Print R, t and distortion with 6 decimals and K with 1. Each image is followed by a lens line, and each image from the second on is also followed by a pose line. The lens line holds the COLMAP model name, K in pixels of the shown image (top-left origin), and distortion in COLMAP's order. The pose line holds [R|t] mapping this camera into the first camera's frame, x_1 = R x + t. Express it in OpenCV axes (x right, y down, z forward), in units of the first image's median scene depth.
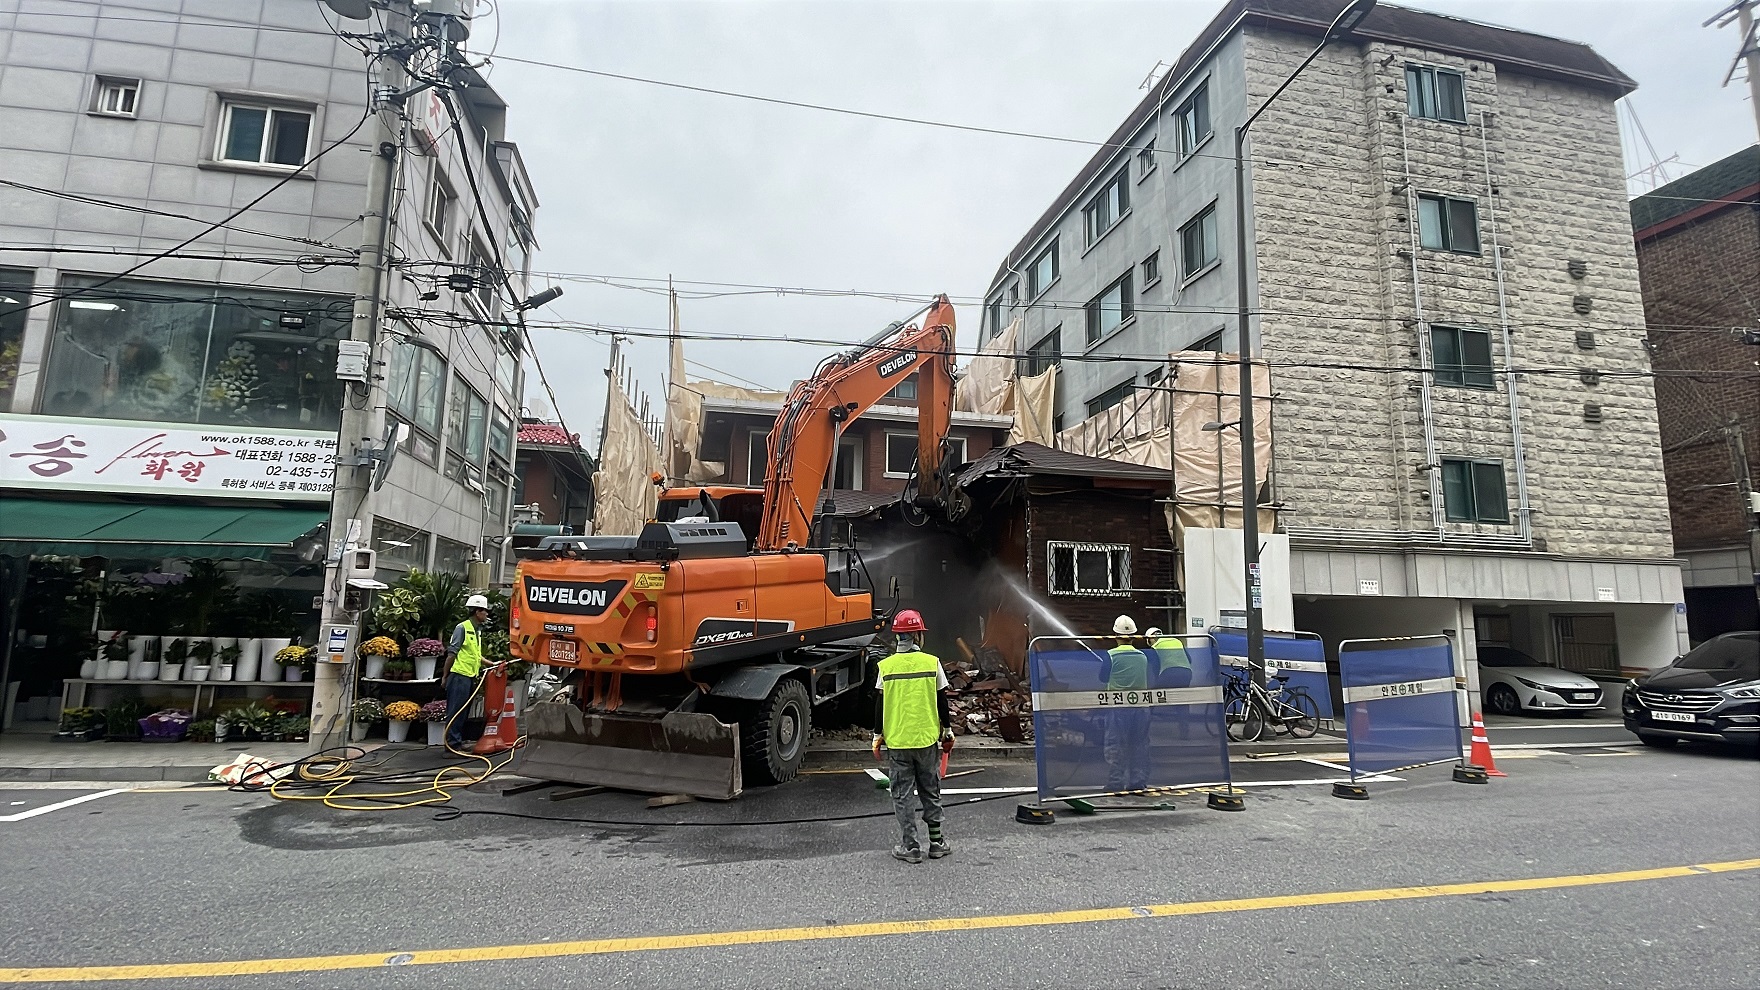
lens RADIAL K [[833.4, 0, 863.8], [0, 833.4, 496.9], [0, 0, 1]] dist [-0.002503, -0.002809]
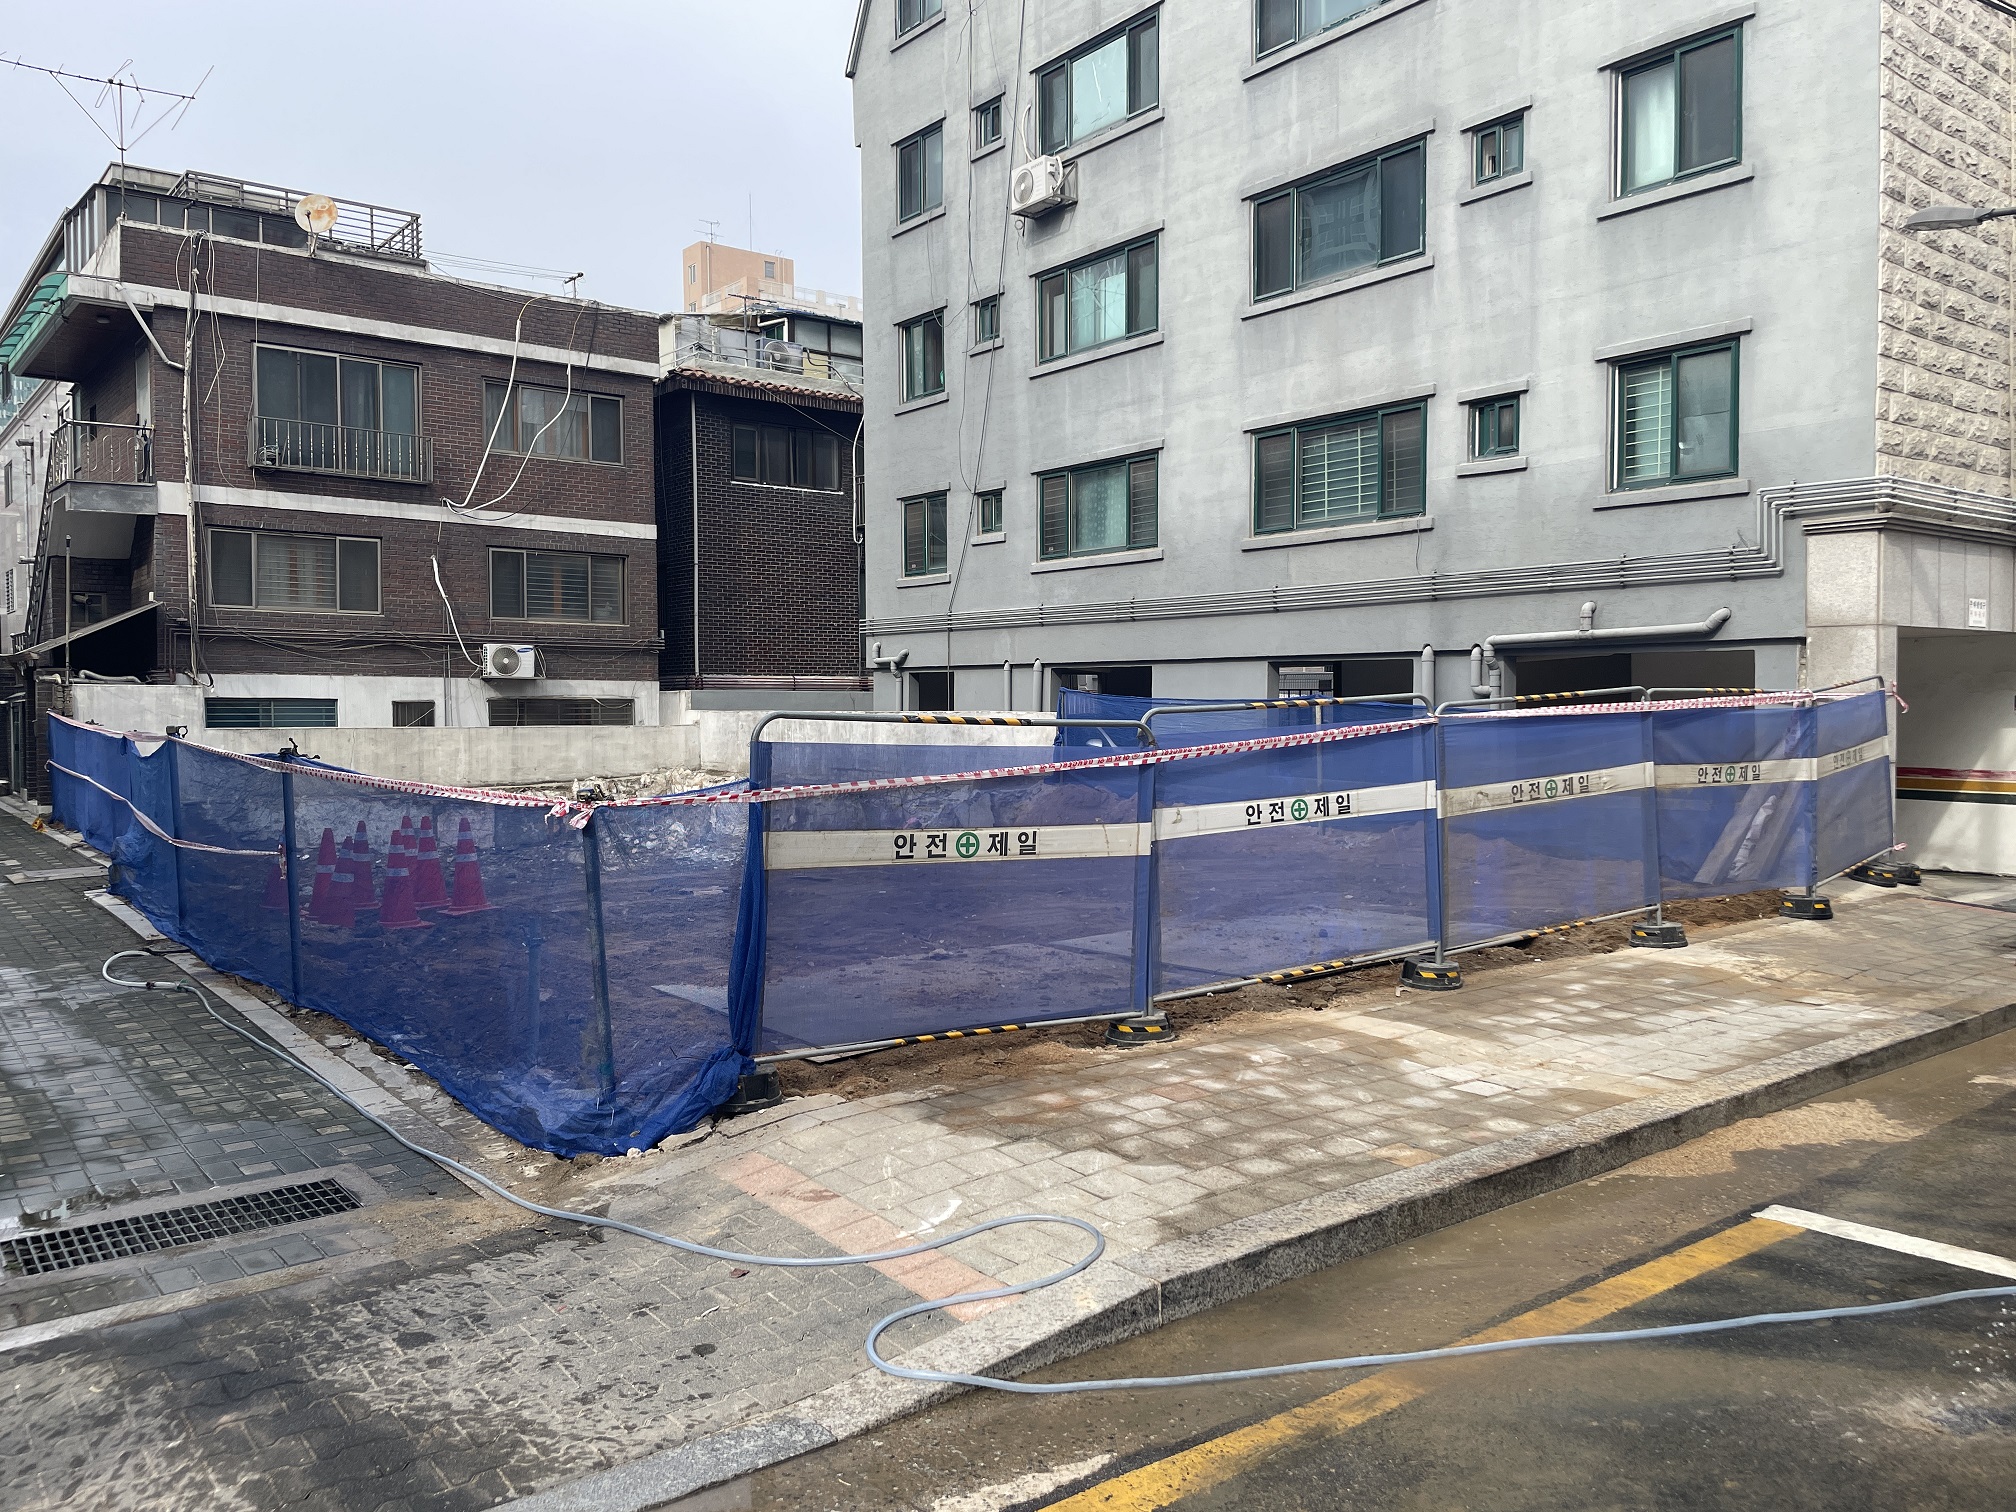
lens RADIAL K [[1527.5, 0, 1015.5], [0, 1527.5, 749.7], [0, 0, 1]] dist [0.076485, -0.097549]
pose [[0.895731, -0.037739, 0.442992, -0.284154], [-0.043766, 0.984067, 0.172328, 0.051166], [-0.442438, -0.173748, 0.879807, 0.402568]]
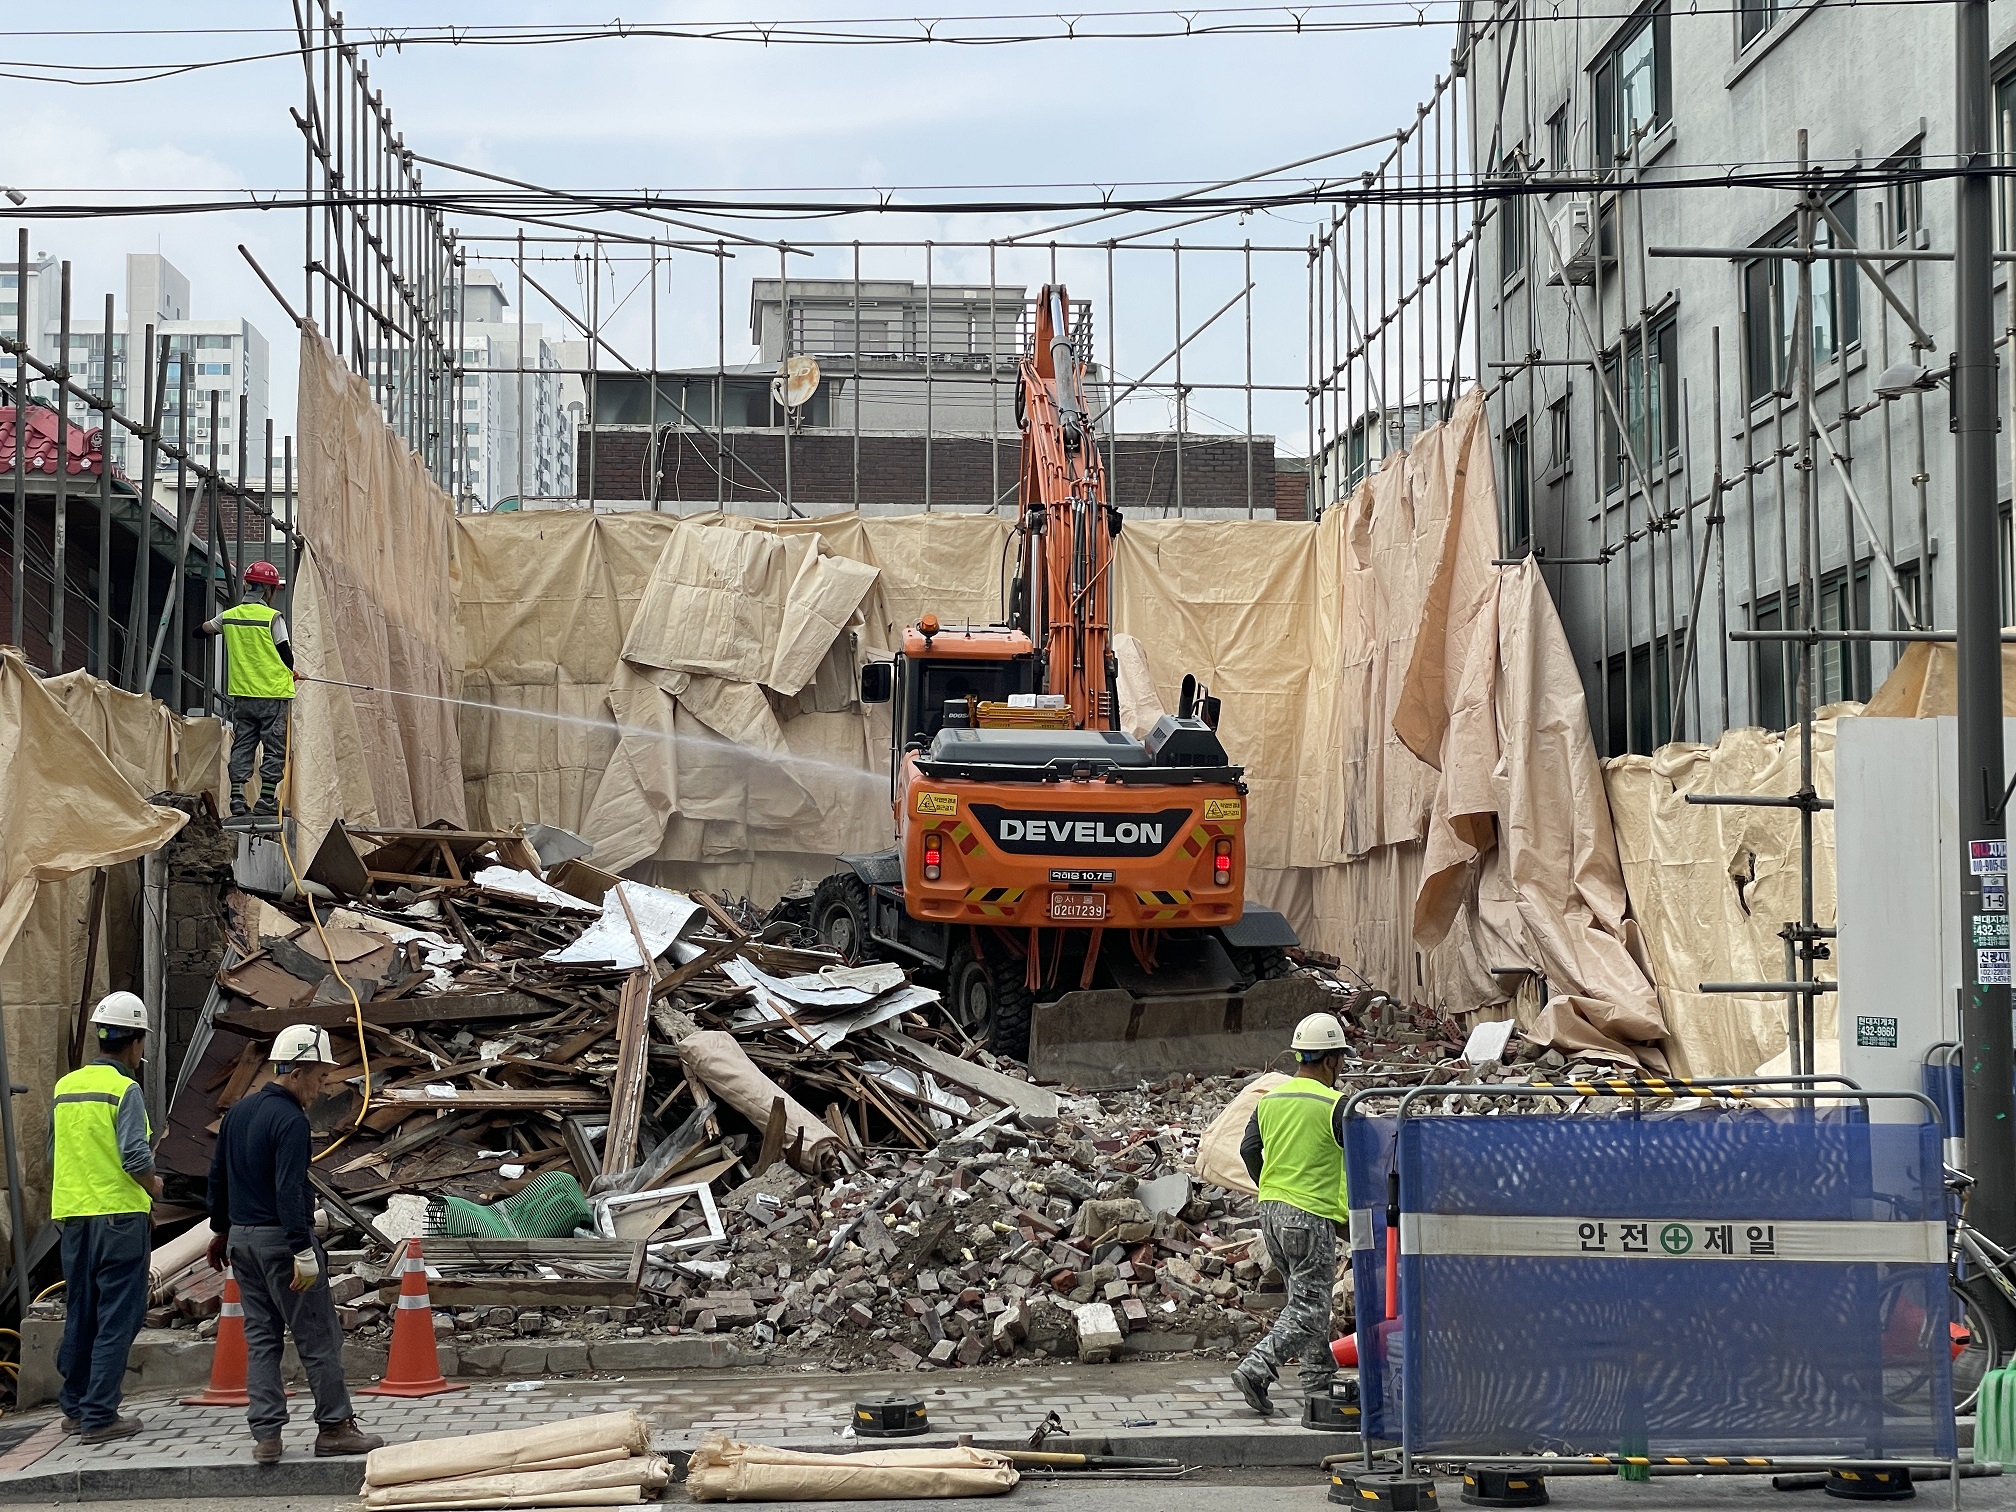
lens RADIAL K [[3024.9, 0, 1005.0], [0, 3024.9, 773.5], [0, 0, 1]] dist [0.091177, 0.000000]
pose [[0.991980, -0.035507, -0.121306, 0.189253], [0.044564, 0.996351, 0.072786, -0.032610], [0.118279, -0.077608, 0.989943, -0.113155]]
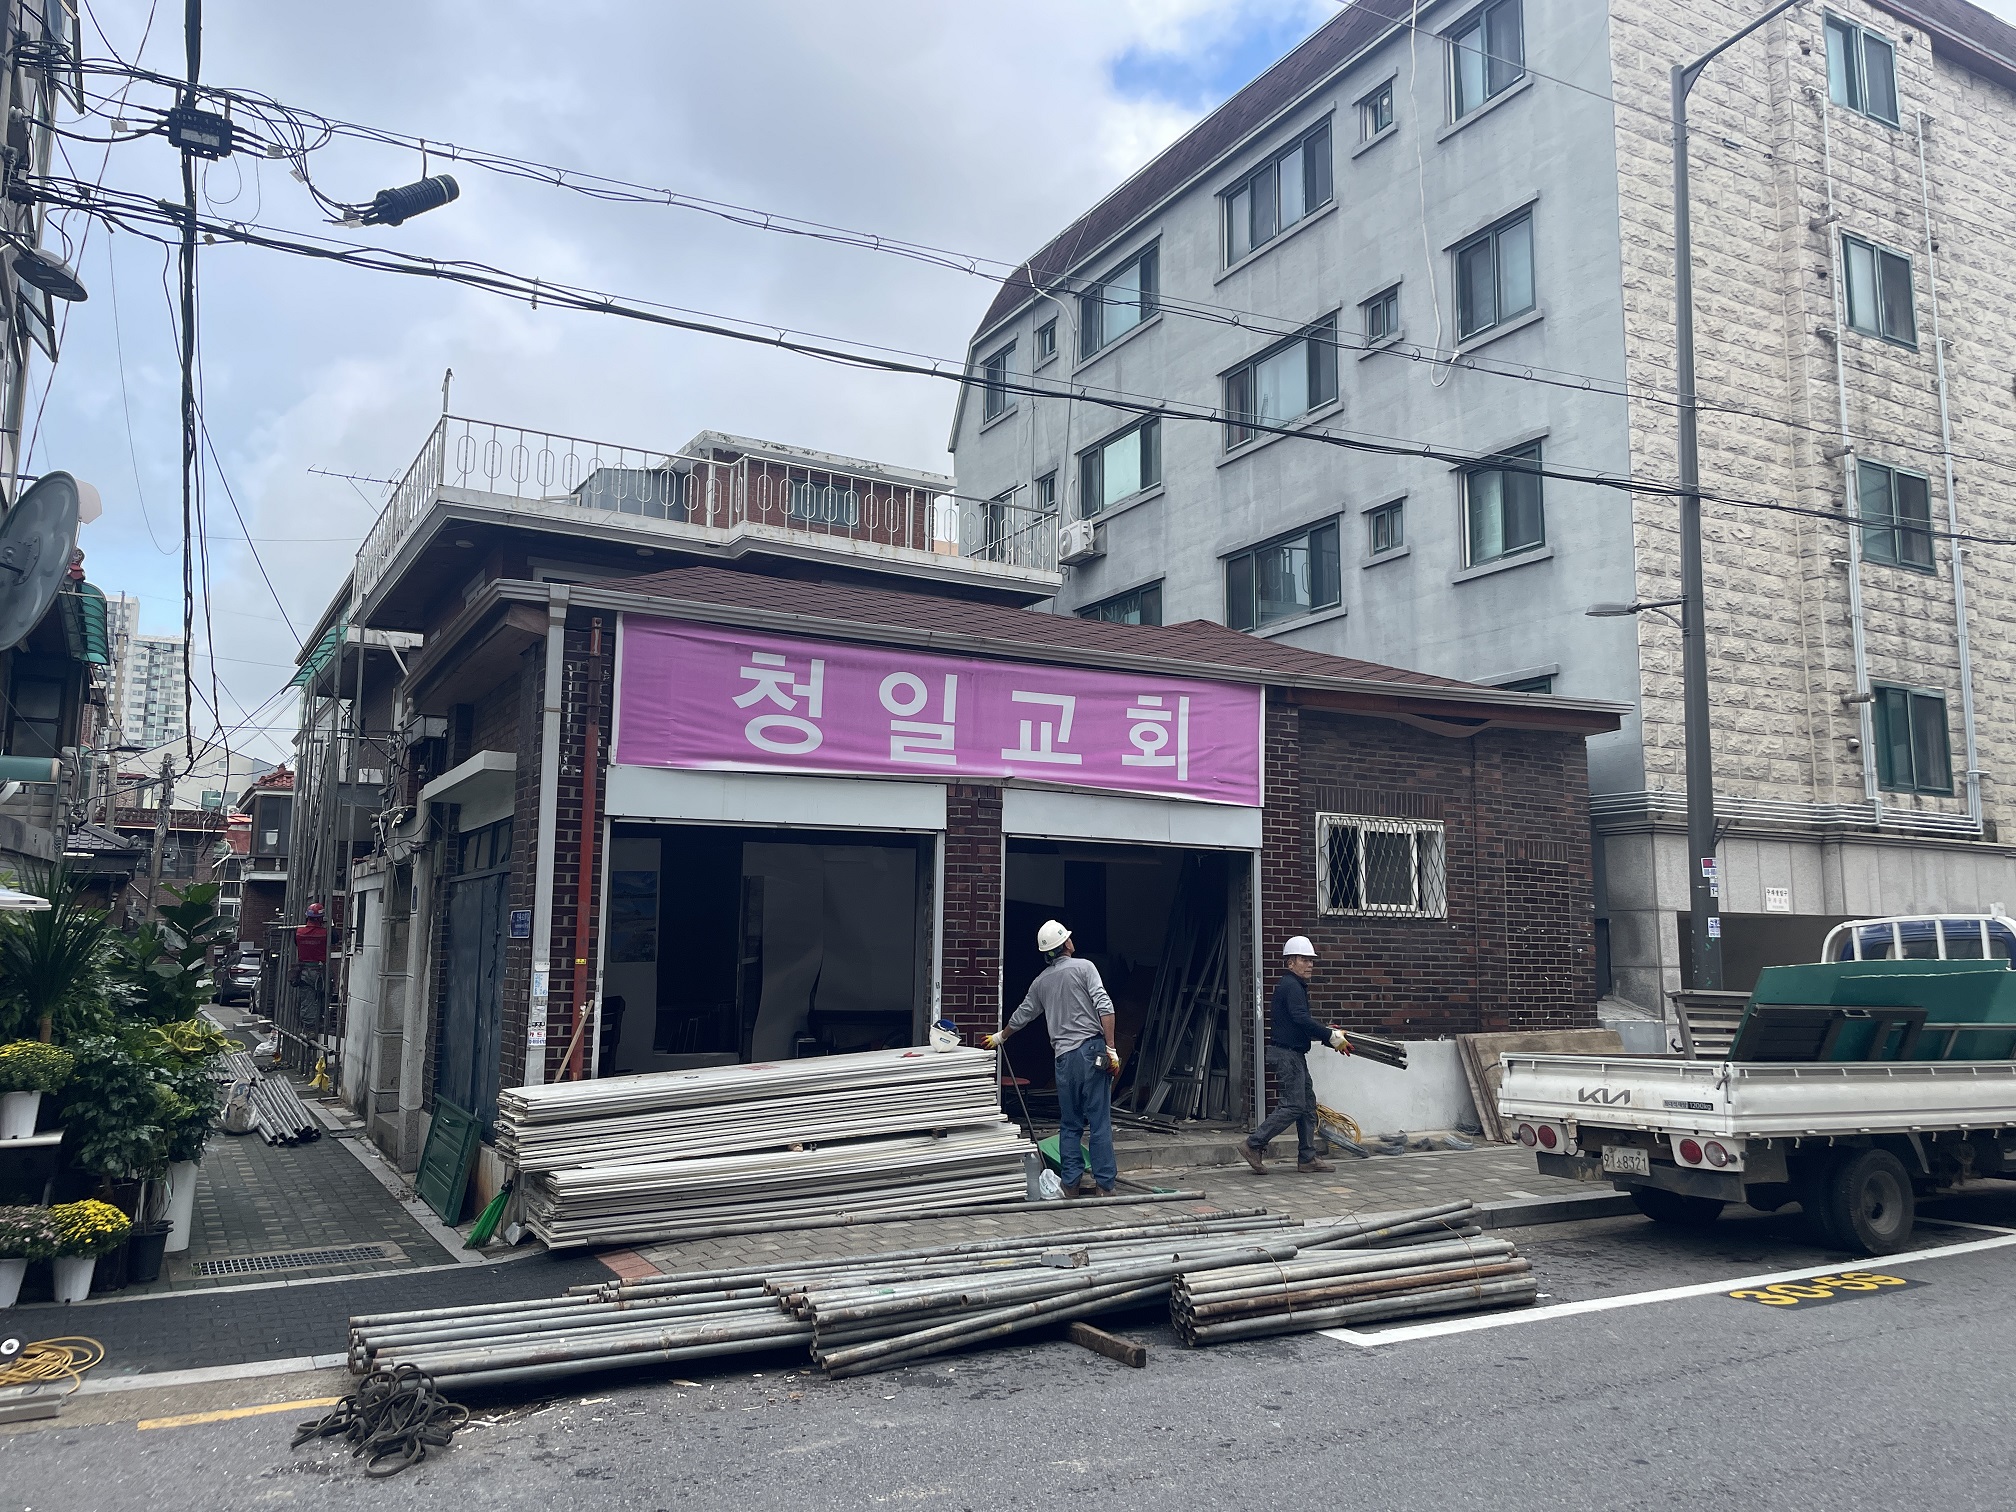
lens RADIAL K [[1527.5, 0, 1011.5], [0, 1527.5, 754.5], [0, 0, 1]] dist [0.076485, -0.097549]
pose [[0.952465, 0.026617, 0.303484, -0.220108], [-0.032845, 0.999341, 0.015438, 0.006979], [-0.302874, -0.024672, 0.952711, 0.120893]]
